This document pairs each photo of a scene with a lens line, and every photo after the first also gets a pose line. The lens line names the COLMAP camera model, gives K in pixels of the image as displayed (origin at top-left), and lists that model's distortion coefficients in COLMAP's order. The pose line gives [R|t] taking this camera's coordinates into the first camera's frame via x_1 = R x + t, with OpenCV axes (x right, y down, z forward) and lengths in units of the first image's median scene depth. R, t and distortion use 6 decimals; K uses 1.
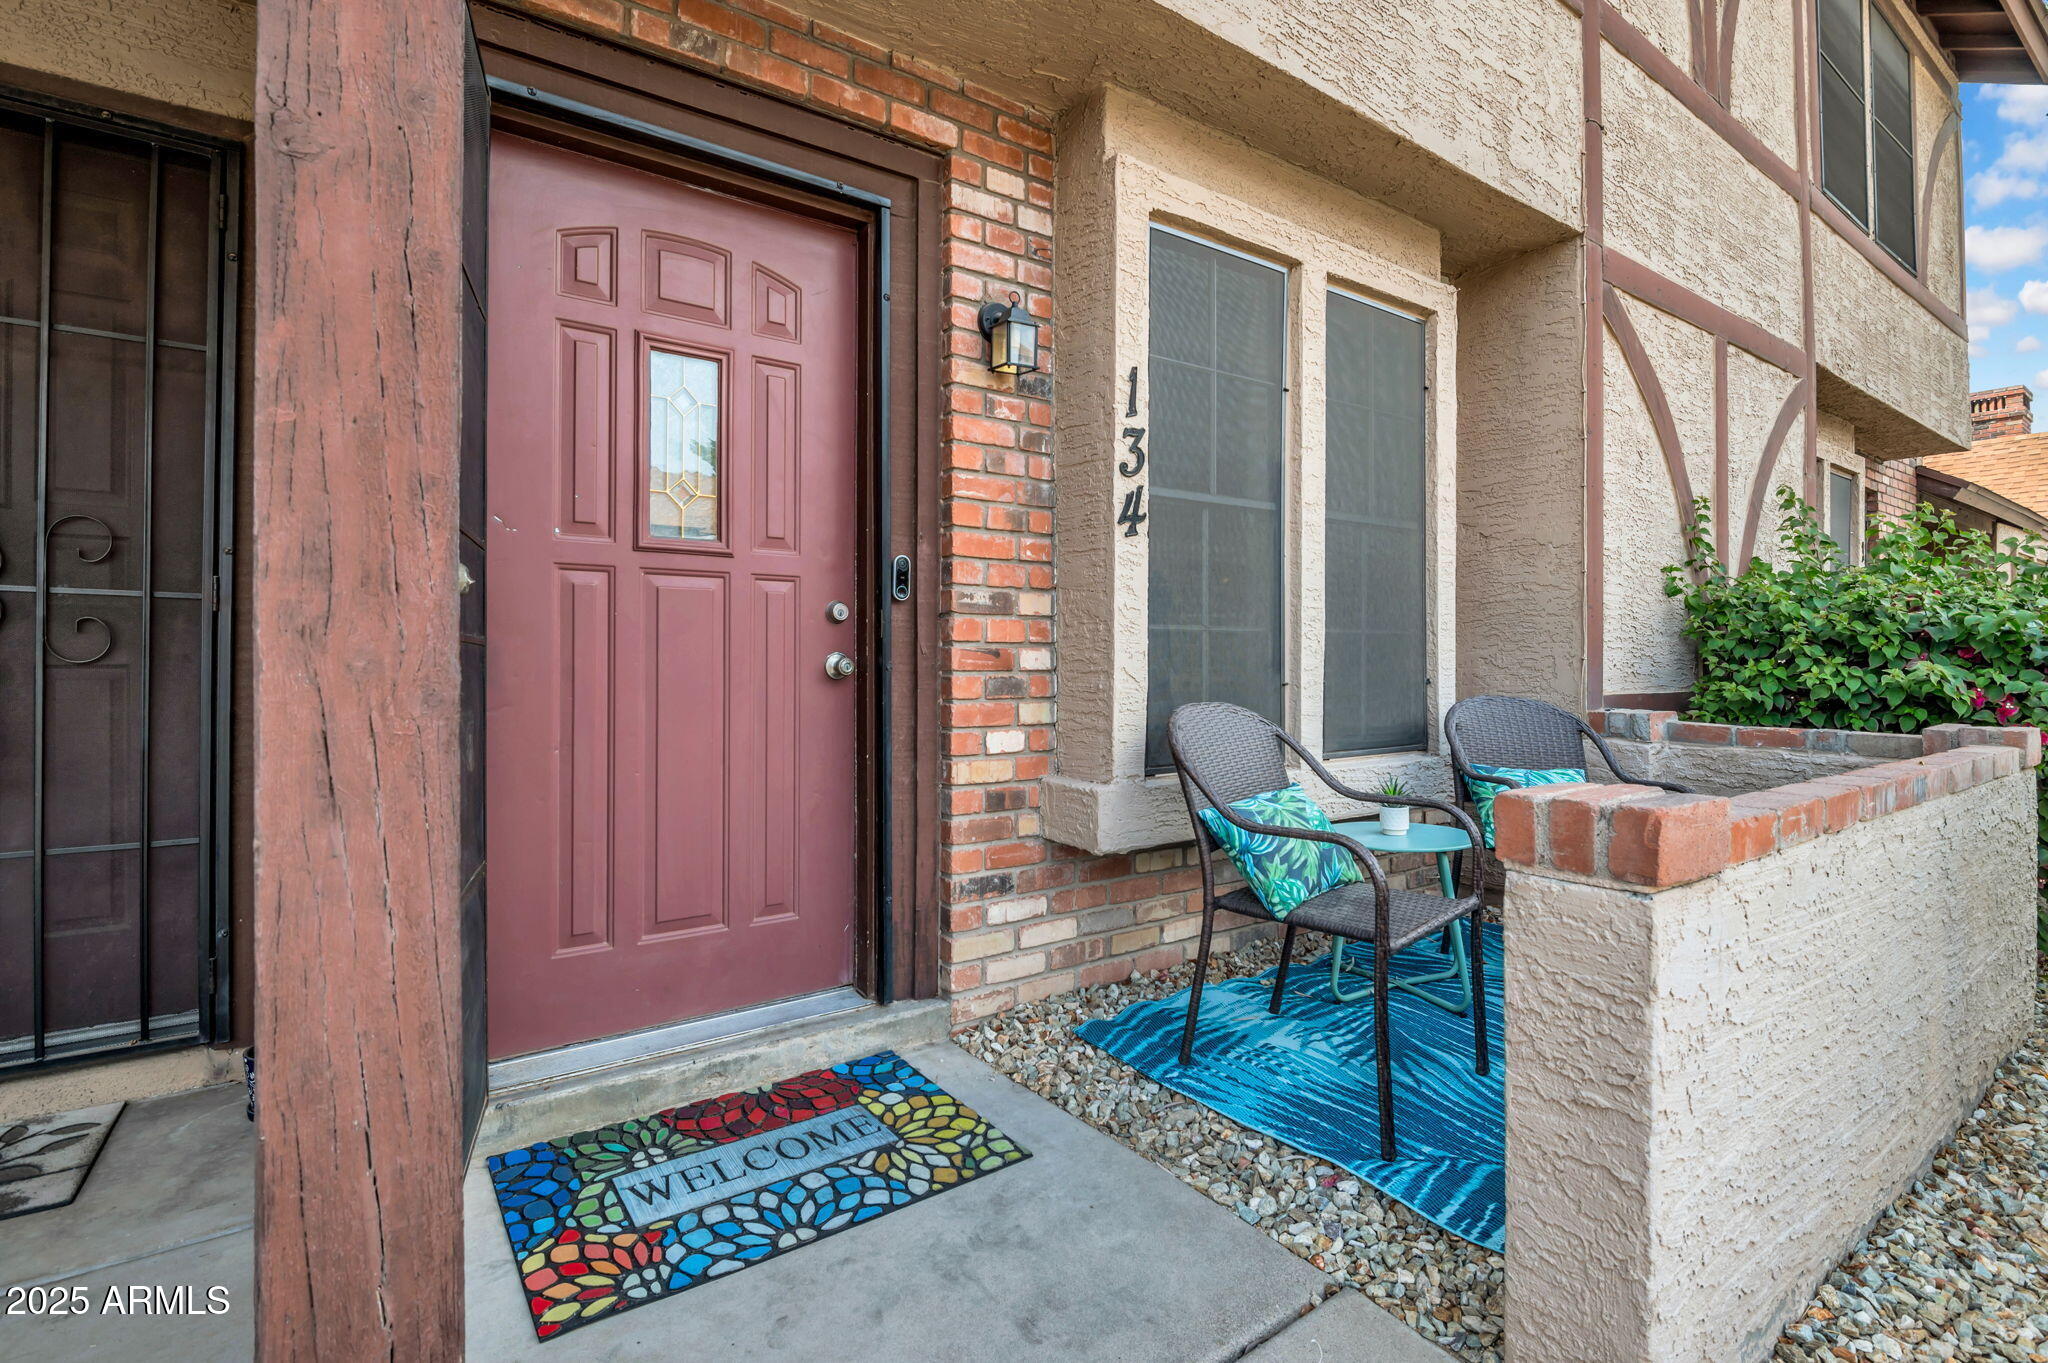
lens RADIAL K [[947.1, 0, 1024.3], [0, 947.1, 659.1], [0, 0, 1]] dist [-0.003395, -0.000541]
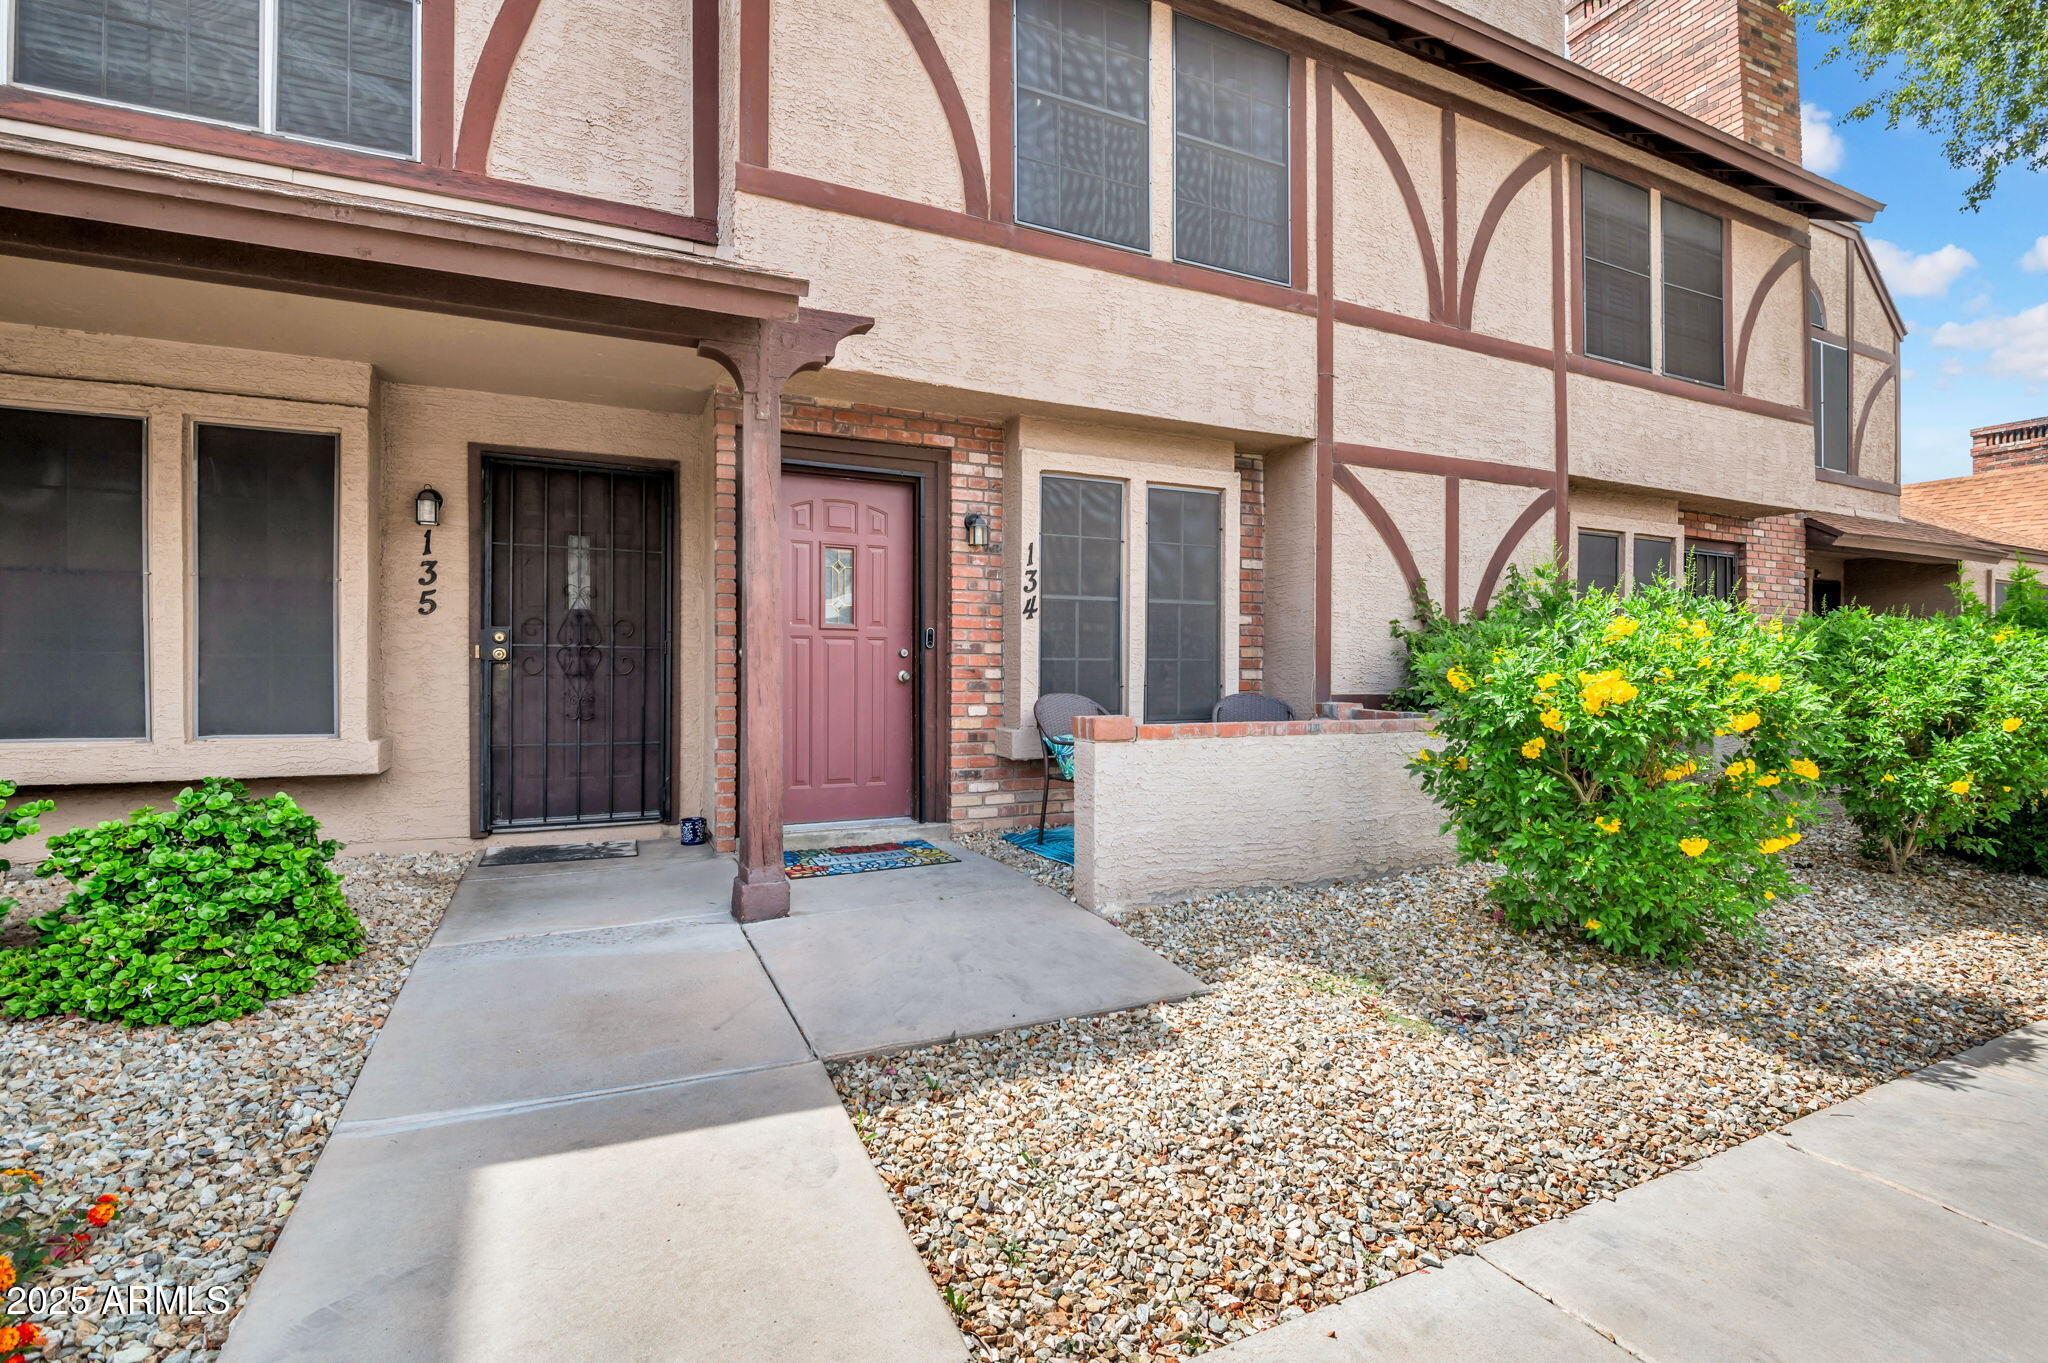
lens RADIAL K [[947.1, 0, 1029.8], [0, 947.1, 684.3], [0, 0, 1]] dist [-0.003395, -0.000541]
pose [[0.984888, 0.004329, -0.173136, 0.495877], [-0.002010, 0.999906, 0.013571, -0.005455], [0.173179, -0.013018, 0.984804, -1.191048]]
